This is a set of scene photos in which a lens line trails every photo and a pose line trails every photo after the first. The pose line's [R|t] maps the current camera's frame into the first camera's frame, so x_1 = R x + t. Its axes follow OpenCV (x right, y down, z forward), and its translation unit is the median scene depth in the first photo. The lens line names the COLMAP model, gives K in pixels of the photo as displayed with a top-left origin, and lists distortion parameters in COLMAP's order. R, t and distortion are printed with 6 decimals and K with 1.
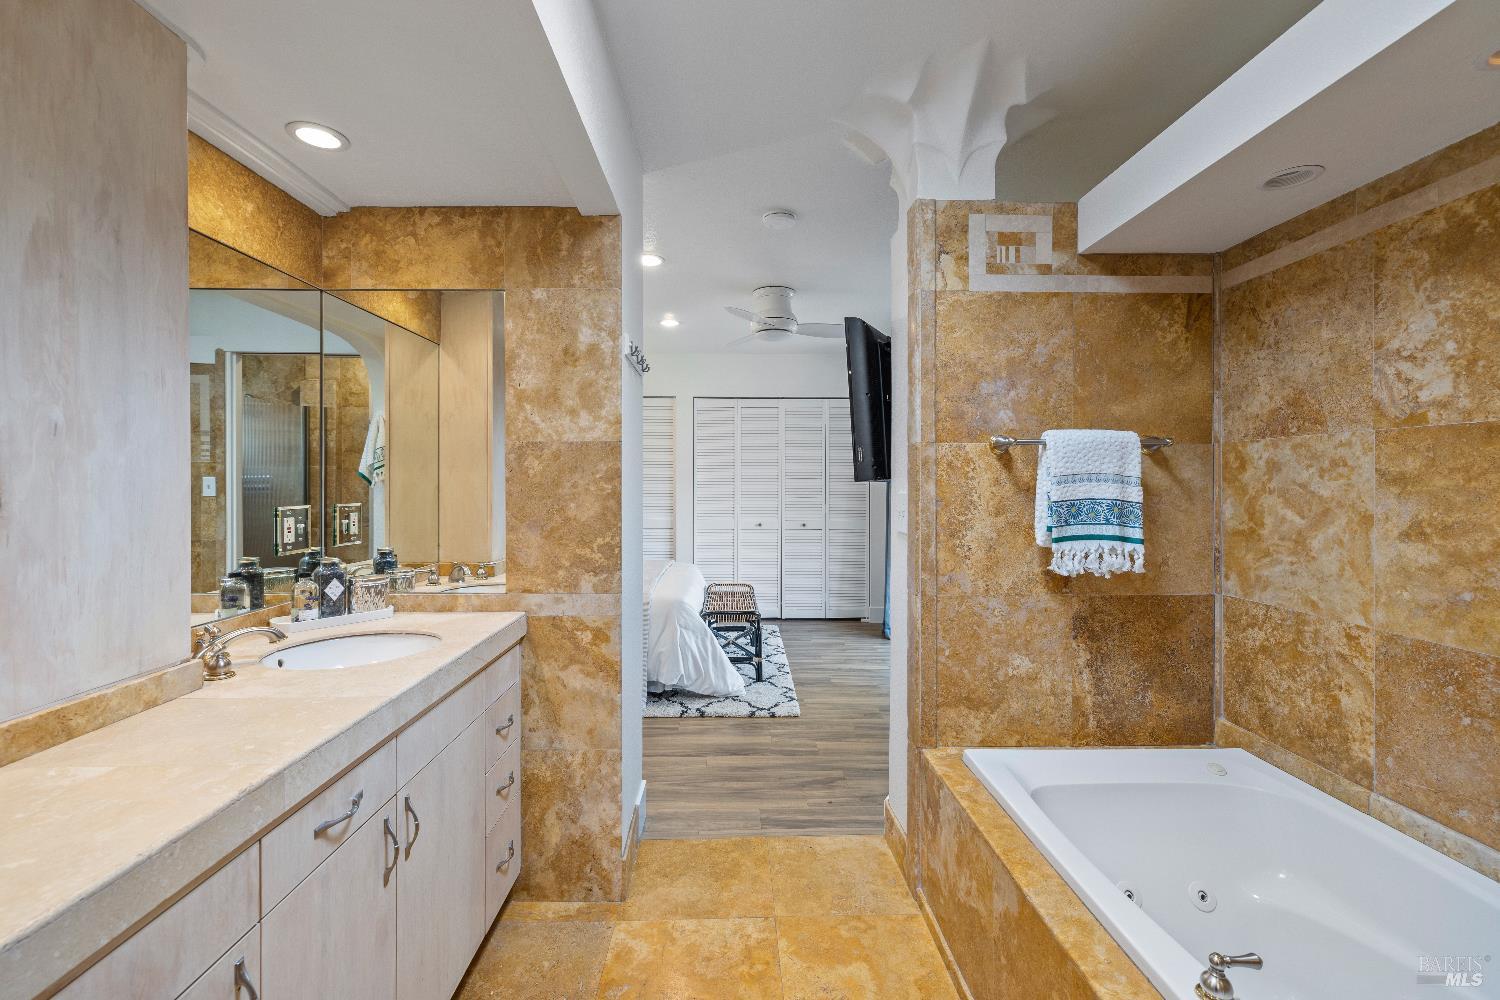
lens RADIAL K [[633.6, 0, 744.5], [0, 633.6, 485.3], [0, 0, 1]] dist [-0.002078, -0.000298]
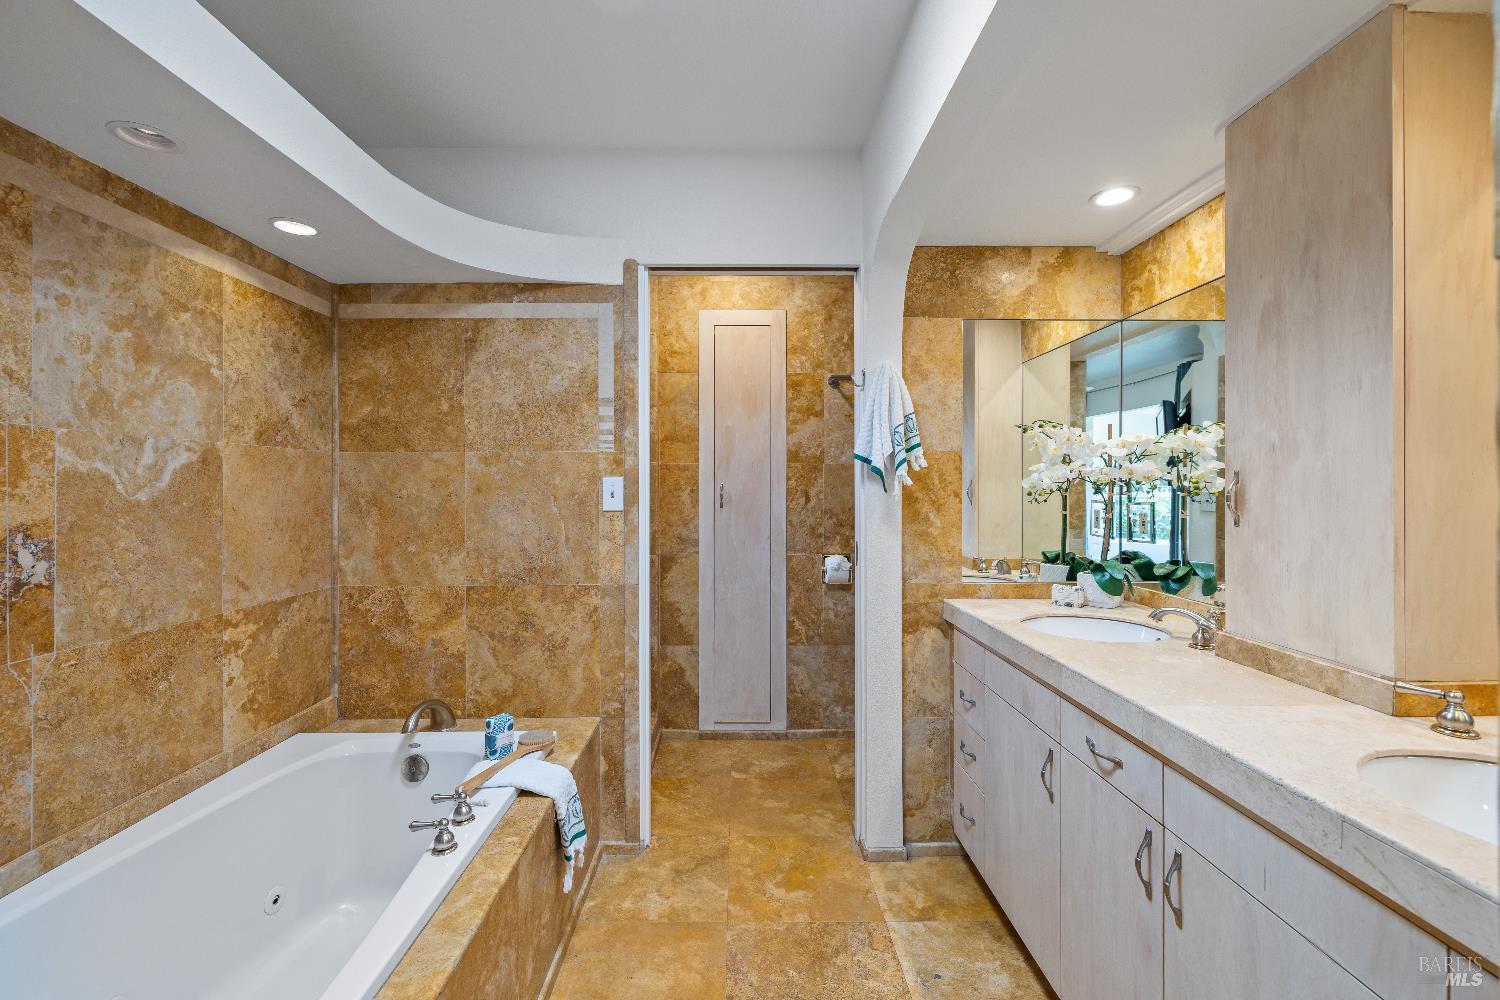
lens RADIAL K [[633.6, 0, 744.5], [0, 633.6, 485.3], [0, 0, 1]] dist [-0.002078, -0.000298]
pose [[-0.999966, 0.000407, 0.008179, 0.054207], [0.000407, 1.000000, -0.000028, -0.005310], [-0.008179, -0.000024, -0.999967, 2.243567]]
